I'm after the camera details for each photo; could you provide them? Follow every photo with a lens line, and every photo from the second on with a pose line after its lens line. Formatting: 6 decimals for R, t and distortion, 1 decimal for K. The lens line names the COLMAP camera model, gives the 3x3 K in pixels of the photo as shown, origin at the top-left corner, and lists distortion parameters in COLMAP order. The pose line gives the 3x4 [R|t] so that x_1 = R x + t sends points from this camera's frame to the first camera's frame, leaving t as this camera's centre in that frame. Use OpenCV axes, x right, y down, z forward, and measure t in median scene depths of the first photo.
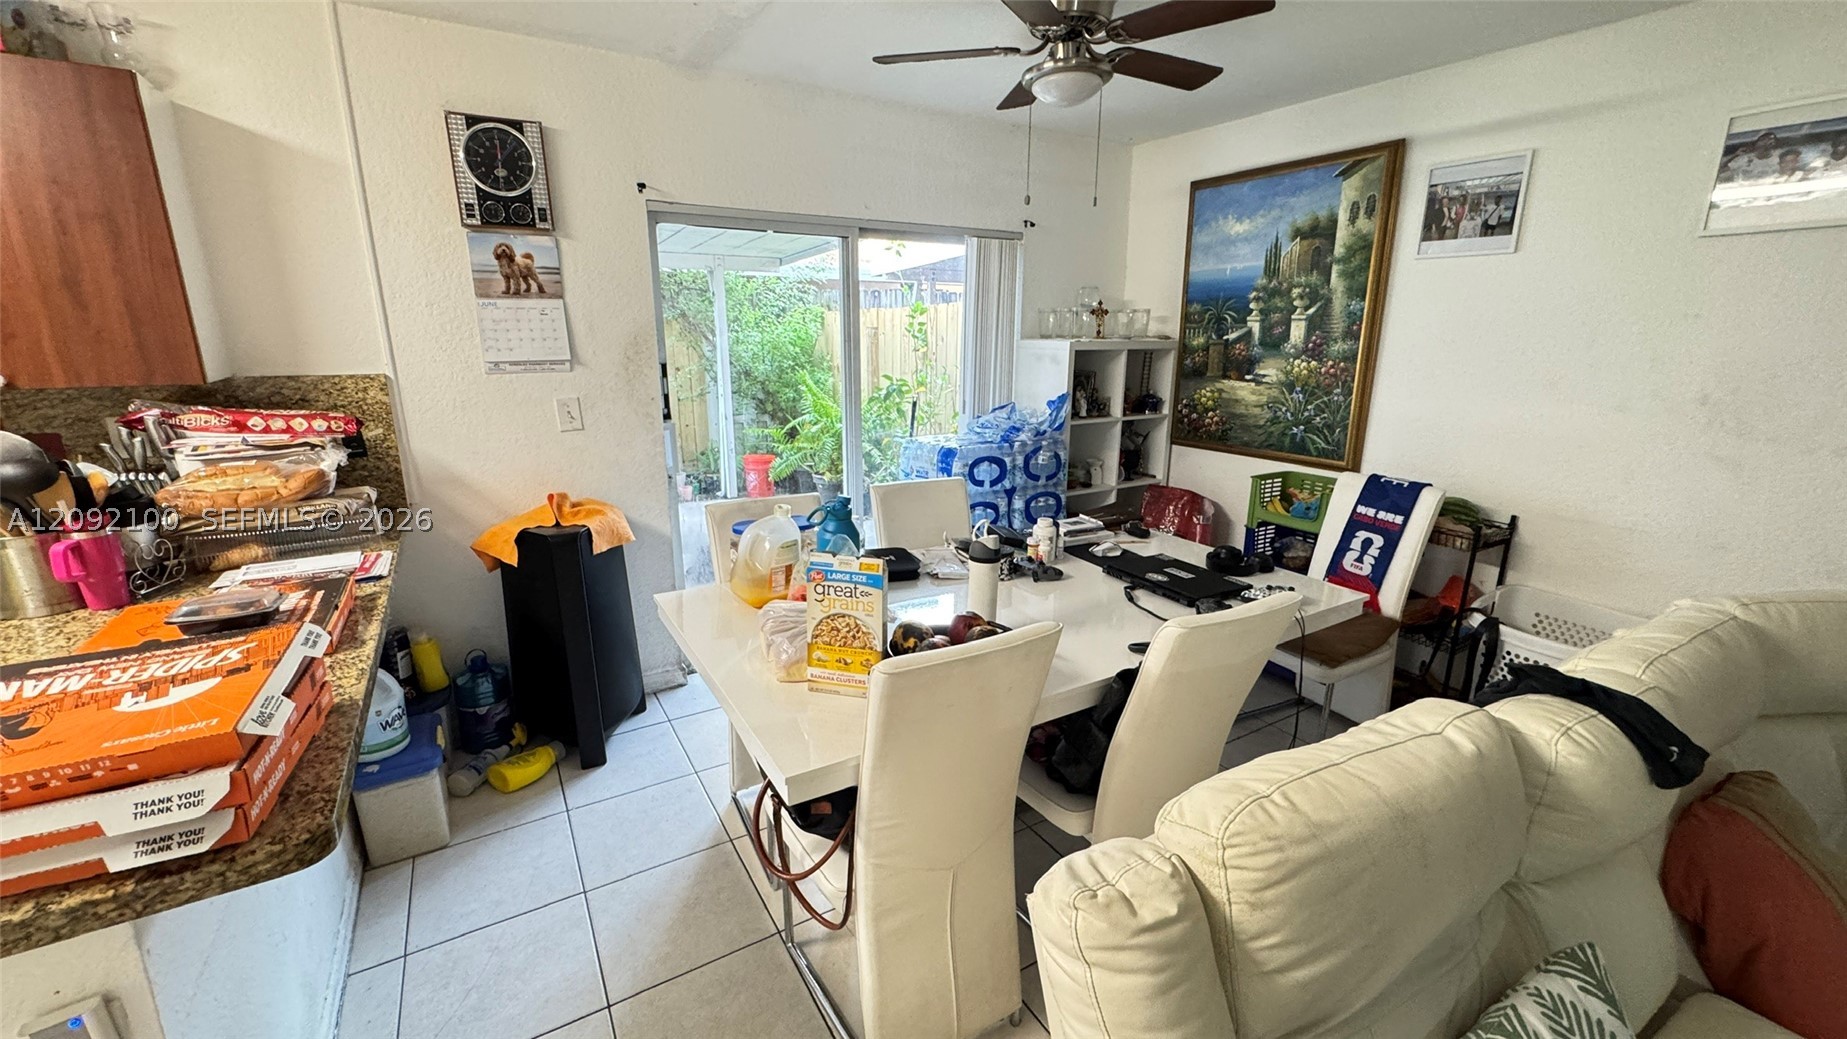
lens RADIAL K [[740.4, 0, 921.9], [0, 740.4, 517.5], [0, 0, 1]] dist [0.000194, 0.000402]
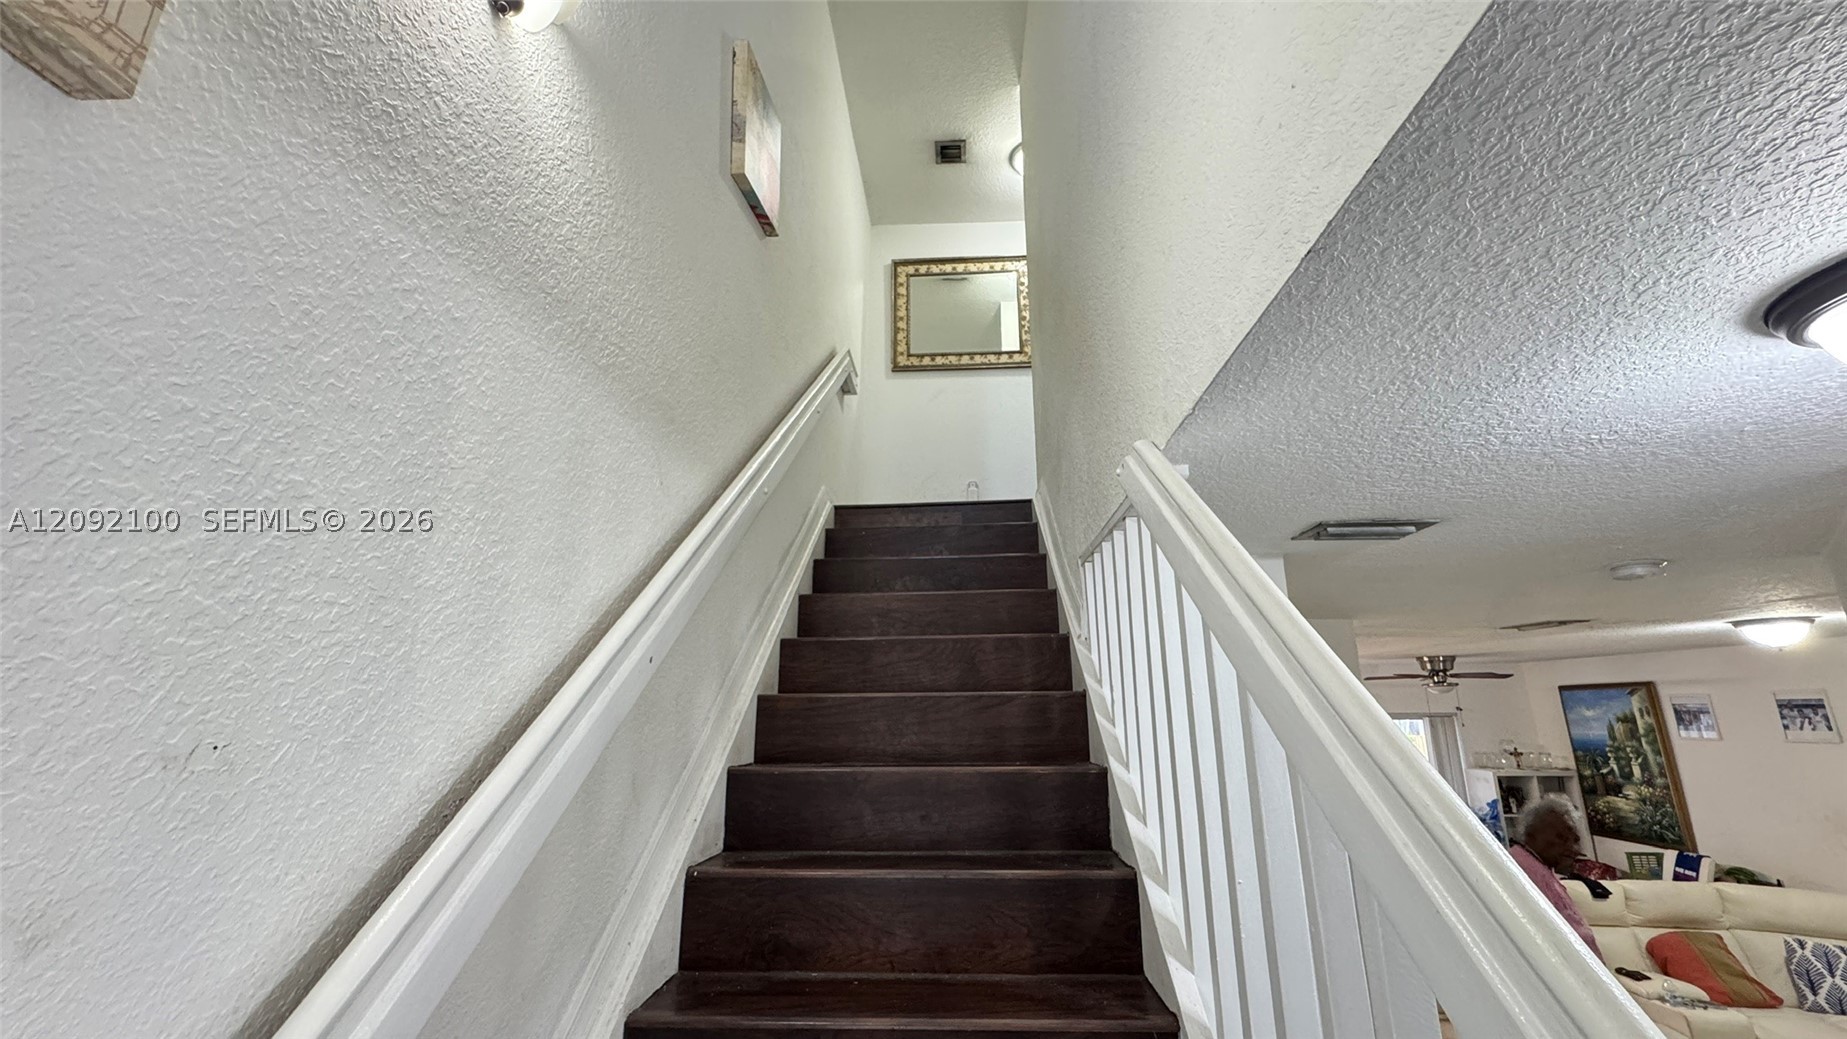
lens RADIAL K [[740.4, 0, 929.6], [0, 740.4, 520.7], [0, 0, 1]] dist [0.000194, 0.000402]
pose [[0.827366, -0.149719, -0.541341, 0.126411], [-0.130901, 0.885876, -0.445072, 0.243742], [0.546197, 0.439099, 0.713345, -1.513426]]
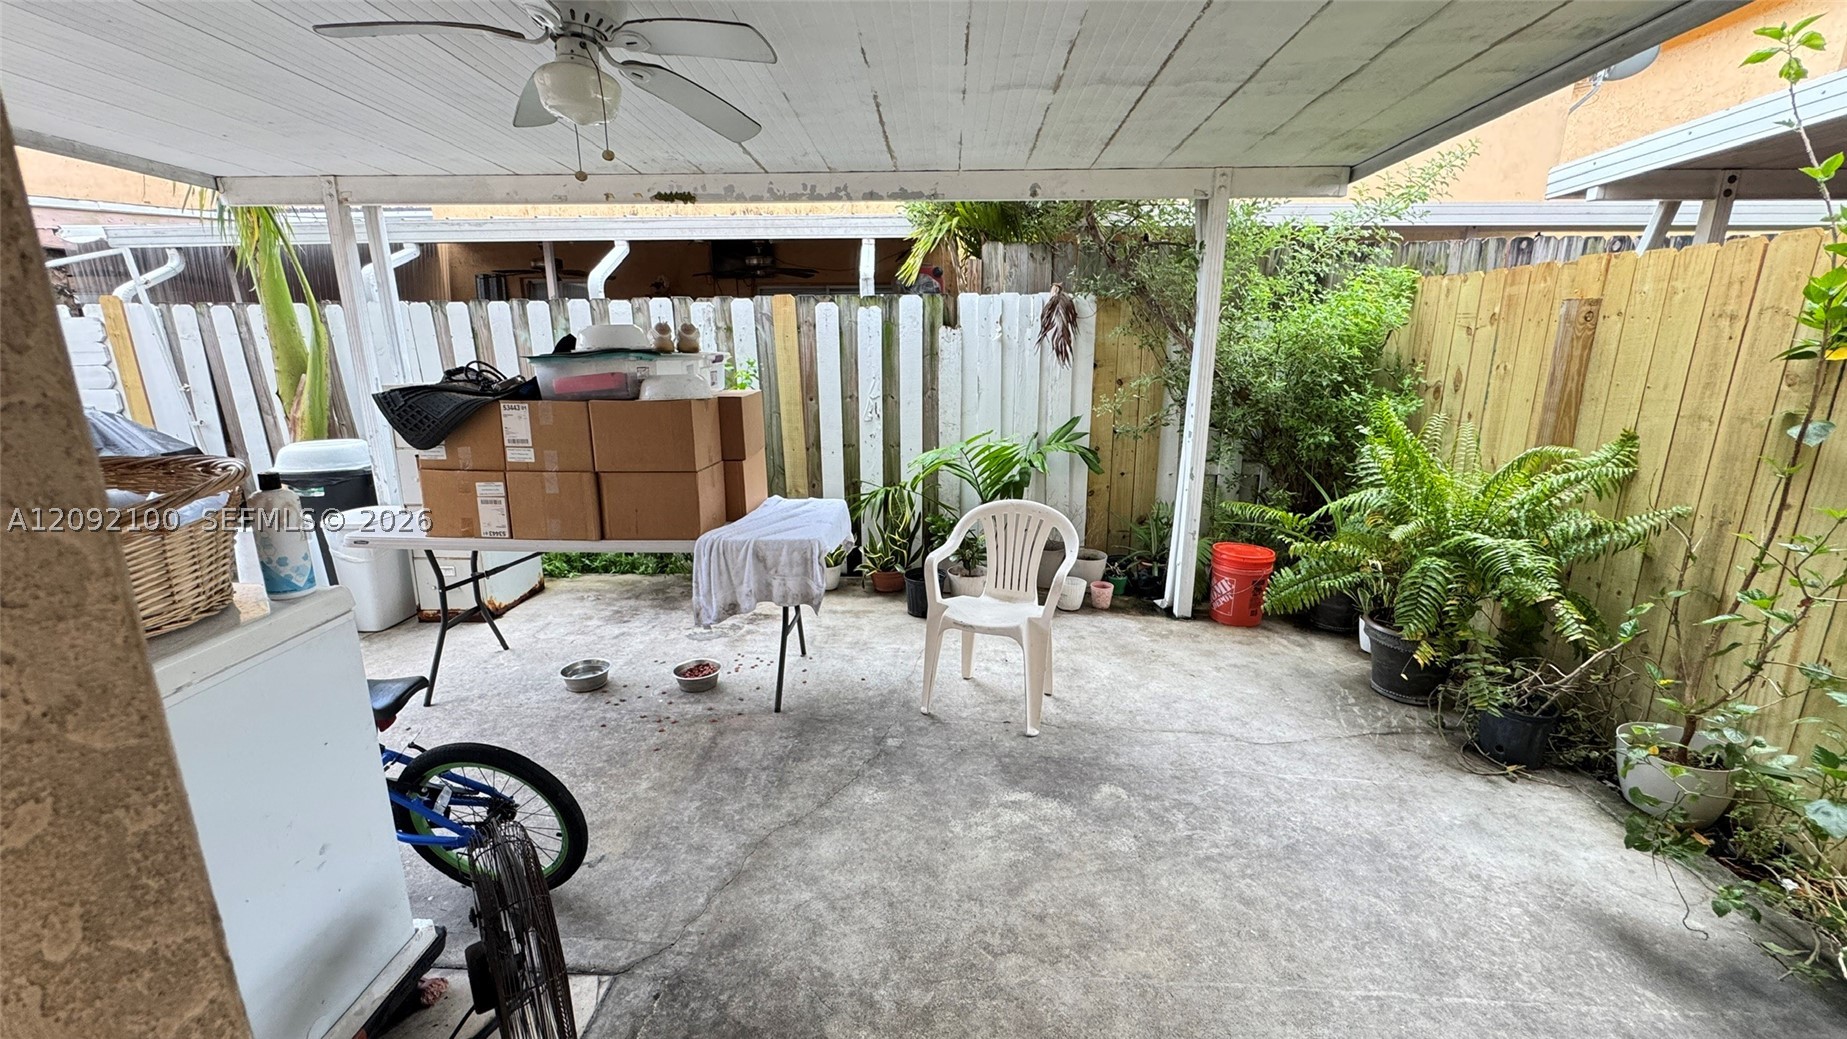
lens RADIAL K [[740.4, 0, 924.8], [0, 740.4, 512.9], [0, 0, 1]] dist [0.000194, 0.000402]
pose [[0.826639, 0.138829, -0.545339, -0.256181], [-0.130041, 0.989987, 0.054906, -0.230796], [0.547501, 0.025529, 0.836415, 0.891621]]
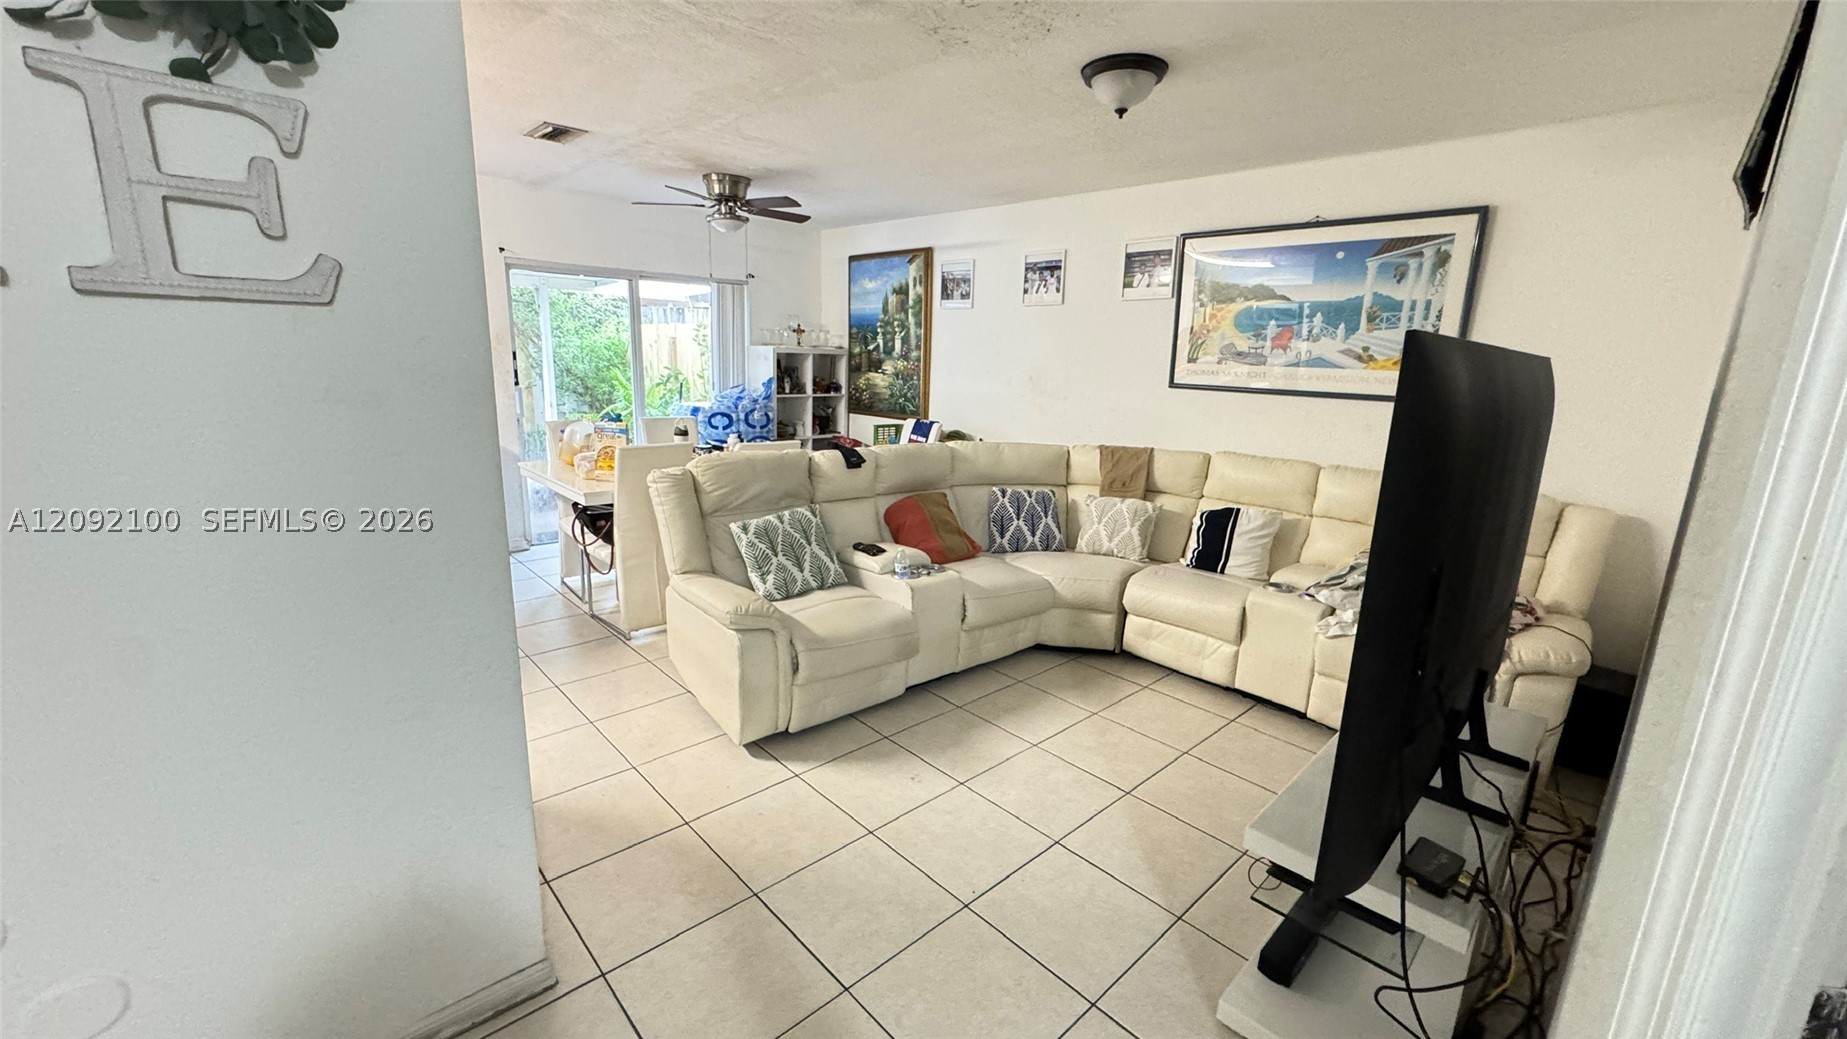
lens RADIAL K [[740.4, 0, 921.7], [0, 740.4, 515.5], [0, 0, 1]] dist [0.000194, 0.000402]
pose [[0.977726, -0.017177, 0.209180, 0.170445], [0.022477, 0.999483, -0.022985, 0.192350], [-0.208677, 0.027174, 0.977607, -0.712058]]
